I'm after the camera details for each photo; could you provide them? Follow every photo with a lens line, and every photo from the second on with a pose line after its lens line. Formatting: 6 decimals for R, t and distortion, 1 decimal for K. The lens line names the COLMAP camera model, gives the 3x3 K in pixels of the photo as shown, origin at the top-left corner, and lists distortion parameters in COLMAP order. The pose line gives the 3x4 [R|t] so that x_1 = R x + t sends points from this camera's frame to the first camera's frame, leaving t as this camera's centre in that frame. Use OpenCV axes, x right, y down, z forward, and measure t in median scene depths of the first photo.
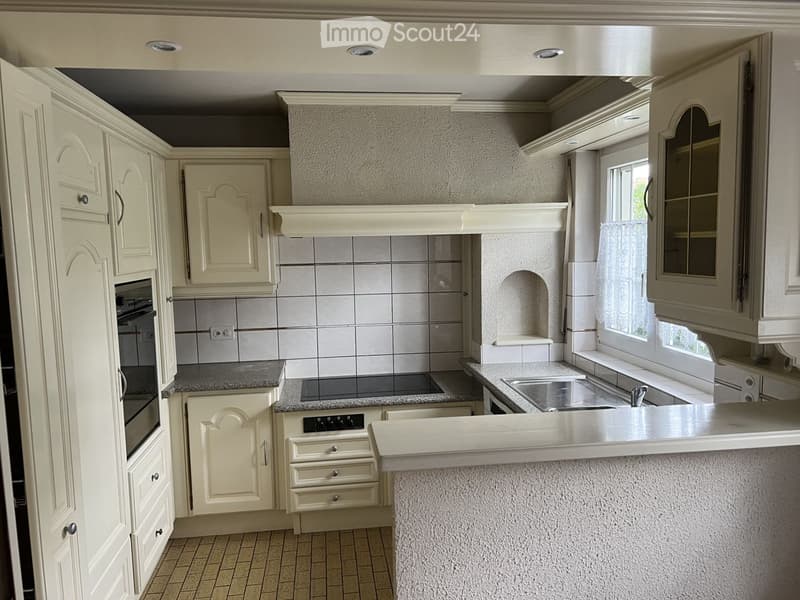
lens RADIAL K [[602.2, 0, 401.5], [0, 602.2, 301.5], [0, 0, 1]] dist [0.047251, -0.040564]
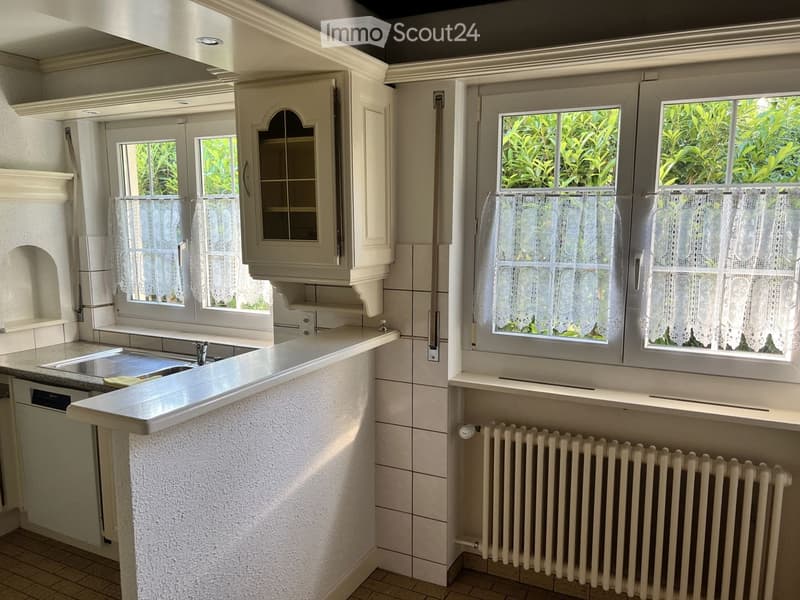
lens RADIAL K [[602.2, 0, 404.3], [0, 602.2, 301.8], [0, 0, 1]] dist [0.047251, -0.040564]
pose [[0.552874, -0.088594, 0.828542, -0.427261], [0.066712, 0.995846, 0.061967, 0.022269], [-0.830590, 0.021014, 0.556488, 0.067546]]
